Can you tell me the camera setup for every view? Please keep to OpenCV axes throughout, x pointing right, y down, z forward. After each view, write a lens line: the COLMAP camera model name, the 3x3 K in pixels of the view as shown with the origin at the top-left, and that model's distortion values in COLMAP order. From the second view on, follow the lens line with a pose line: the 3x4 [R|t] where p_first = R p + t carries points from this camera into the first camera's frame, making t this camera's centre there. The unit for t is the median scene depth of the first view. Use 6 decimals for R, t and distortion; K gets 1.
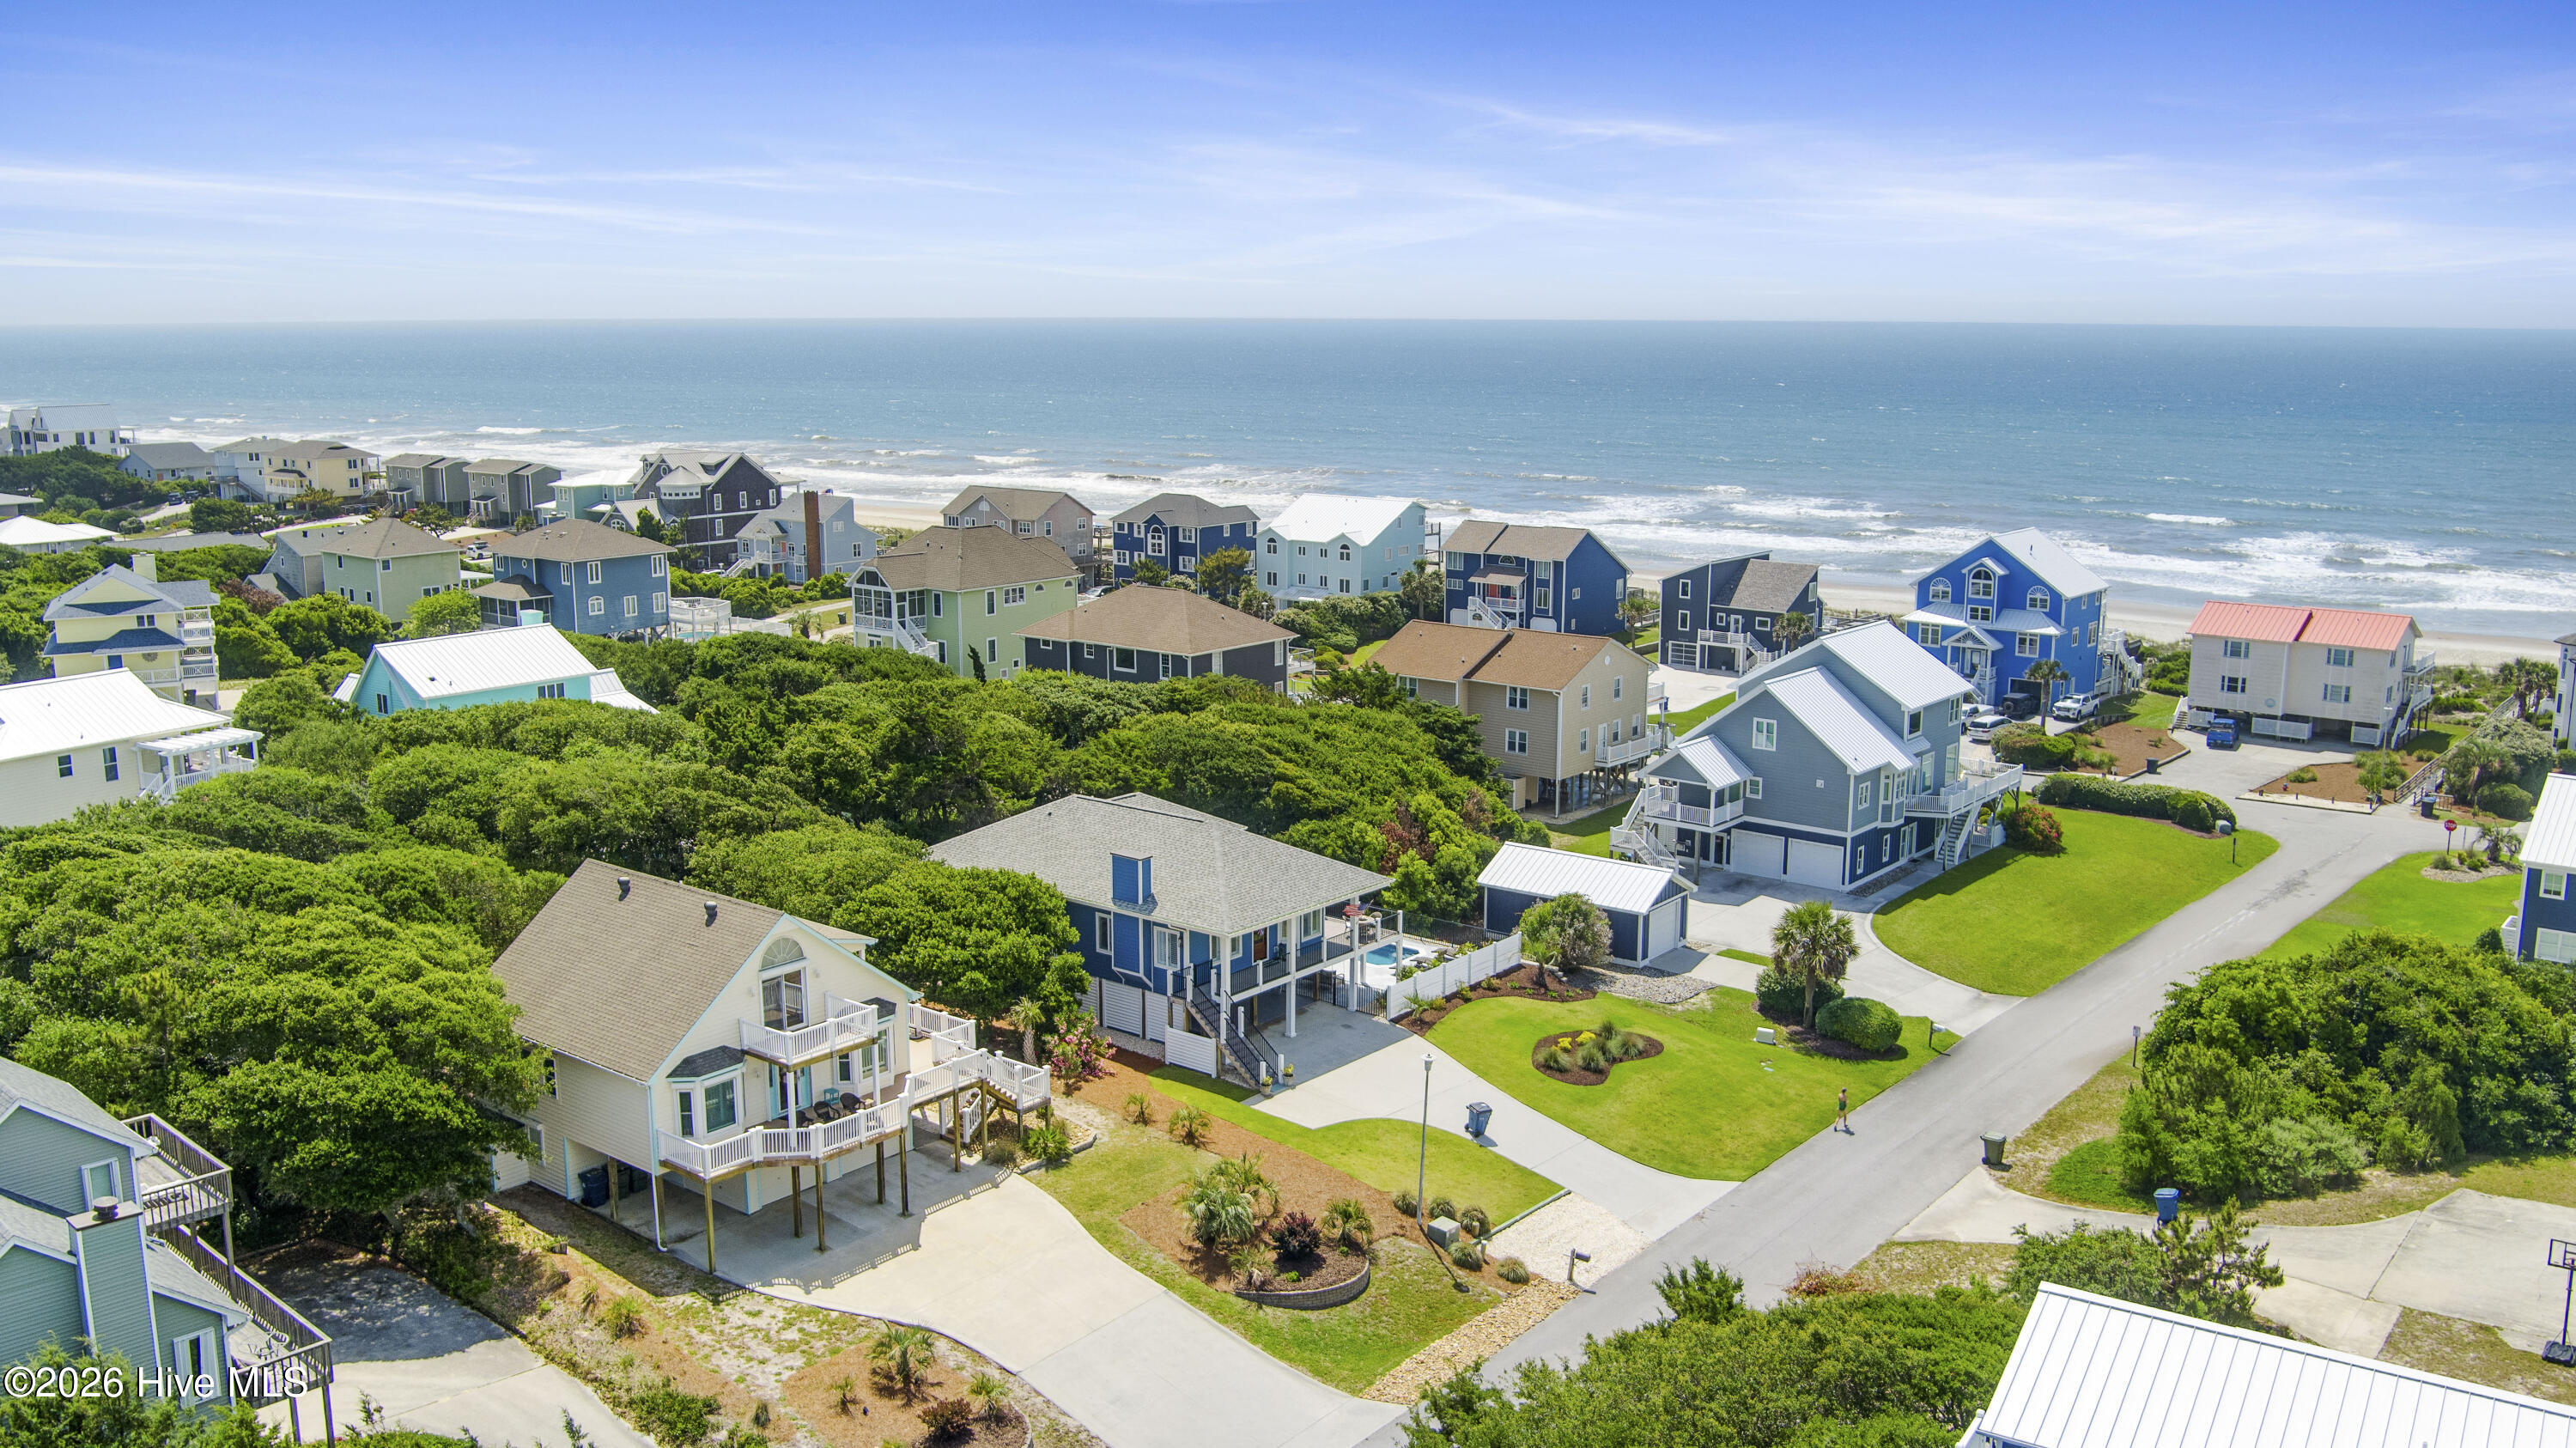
lens RADIAL K [[2183.4, 0, 1288.0], [0, 2183.4, 724.0], [0, 0, 1]] dist [-0.047721, 0.009168]
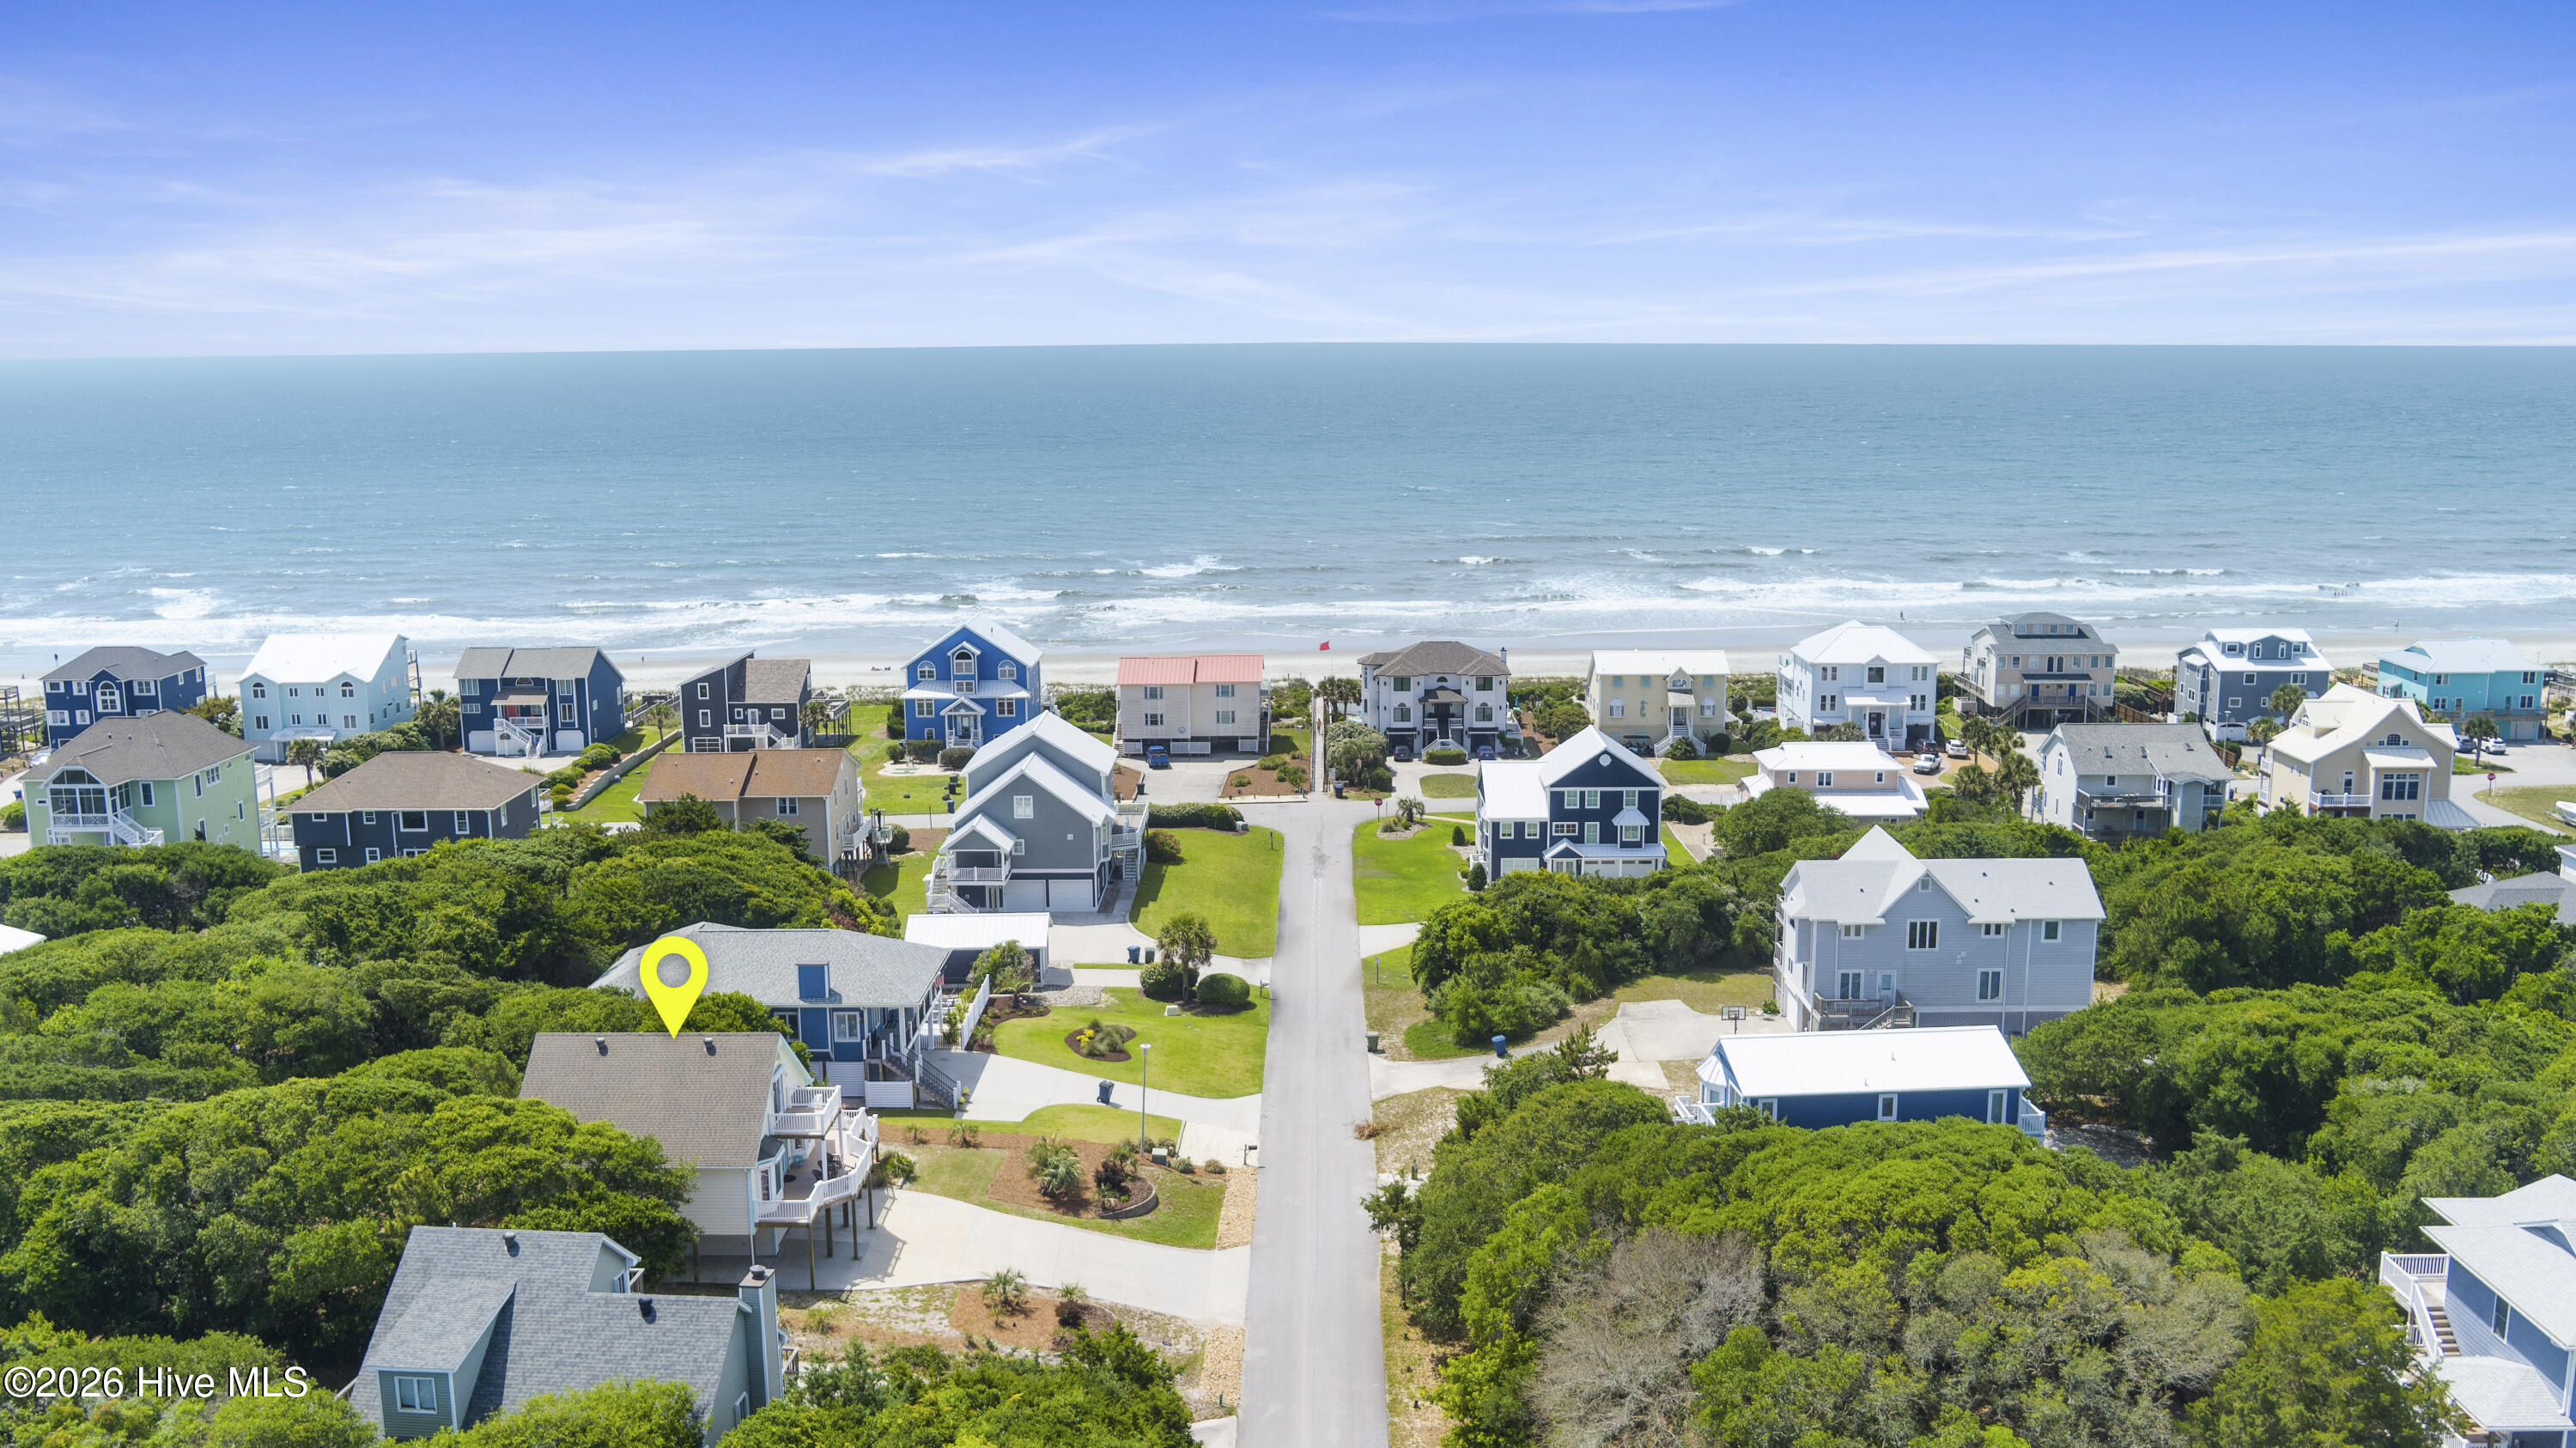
lens RADIAL K [[2218.3, 0, 1288.0], [0, 2218.3, 724.0], [0, 0, 1]] dist [-0.045805, 0.013232]
pose [[0.788410, -0.118311, 0.603665, -0.581178], [0.127657, 0.991435, 0.027584, -0.077288], [-0.601758, 0.055315, 0.796761, -0.242104]]
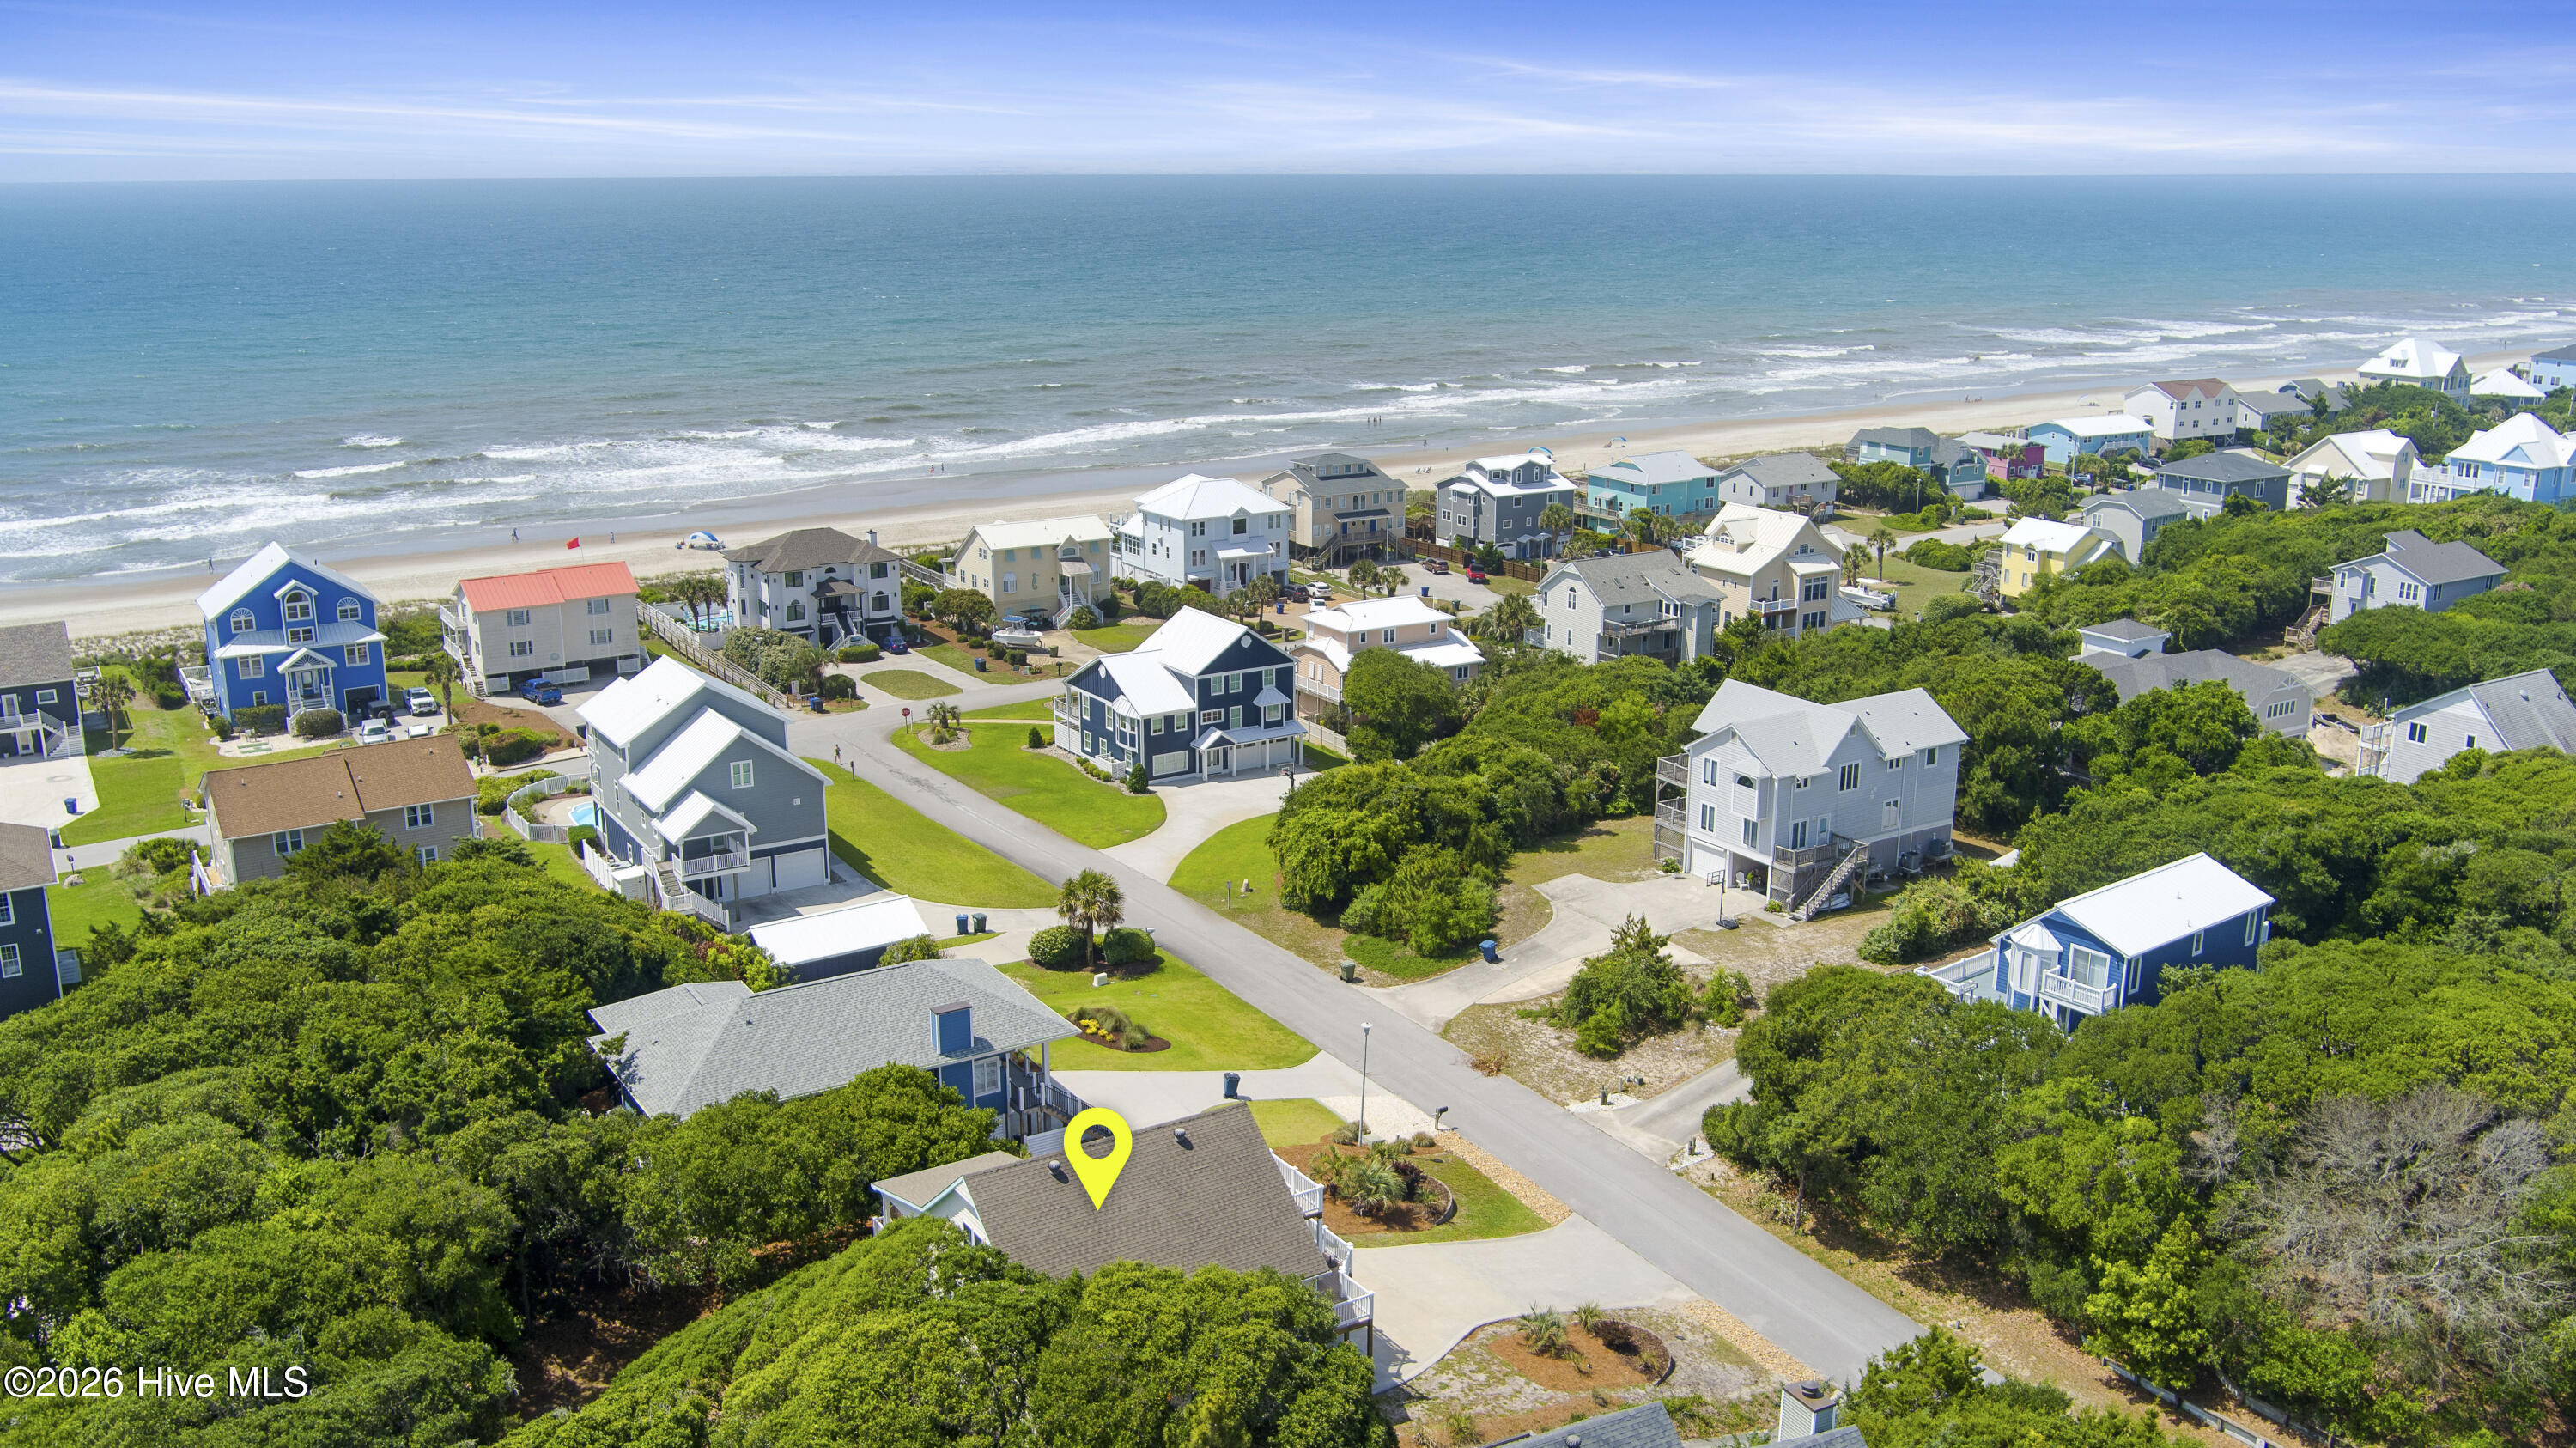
lens RADIAL K [[2161.2, 0, 1288.0], [0, 2161.2, 724.0], [0, 0, 1]] dist [-0.043830, 0.007097]
pose [[0.328808, -0.243326, 0.912512, -0.860584], [0.180861, 0.964578, 0.192039, -0.225729], [-0.926917, 0.101894, 0.361169, 0.400796]]
